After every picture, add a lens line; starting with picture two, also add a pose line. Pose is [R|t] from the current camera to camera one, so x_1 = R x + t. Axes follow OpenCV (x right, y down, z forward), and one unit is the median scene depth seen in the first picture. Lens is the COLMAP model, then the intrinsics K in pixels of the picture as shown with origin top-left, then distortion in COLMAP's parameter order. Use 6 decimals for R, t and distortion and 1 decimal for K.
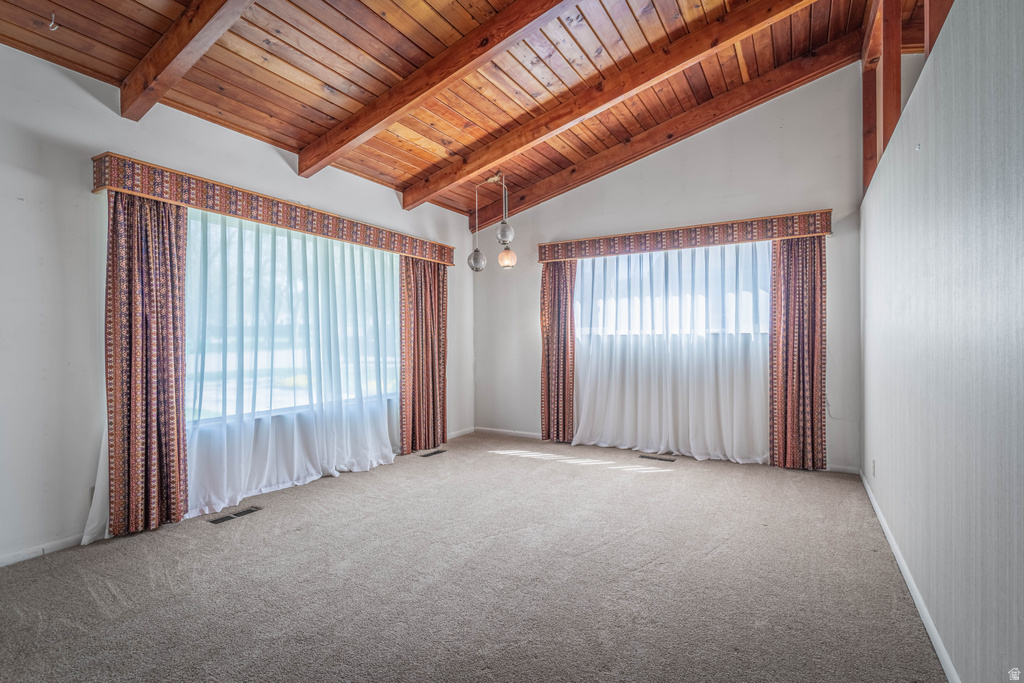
lens RADIAL K [[497.4, 0, 504.1], [0, 497.4, 342.6], [0, 0, 1]] dist [0.018446, -0.001575]
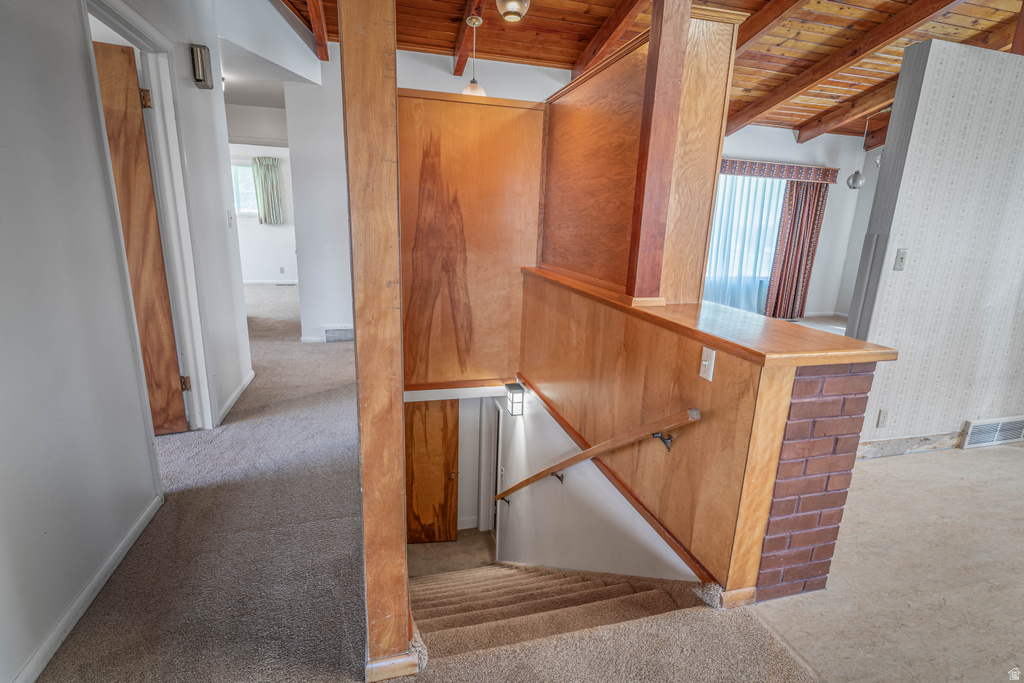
lens RADIAL K [[497.4, 0, 507.3], [0, 497.4, 338.6], [0, 0, 1]] dist [0.018446, -0.001575]
pose [[0.719465, 0.193424, -0.667051, 0.252705], [-0.043299, 0.971061, 0.234876, -0.037008], [0.693178, -0.140102, 0.707019, -0.614846]]
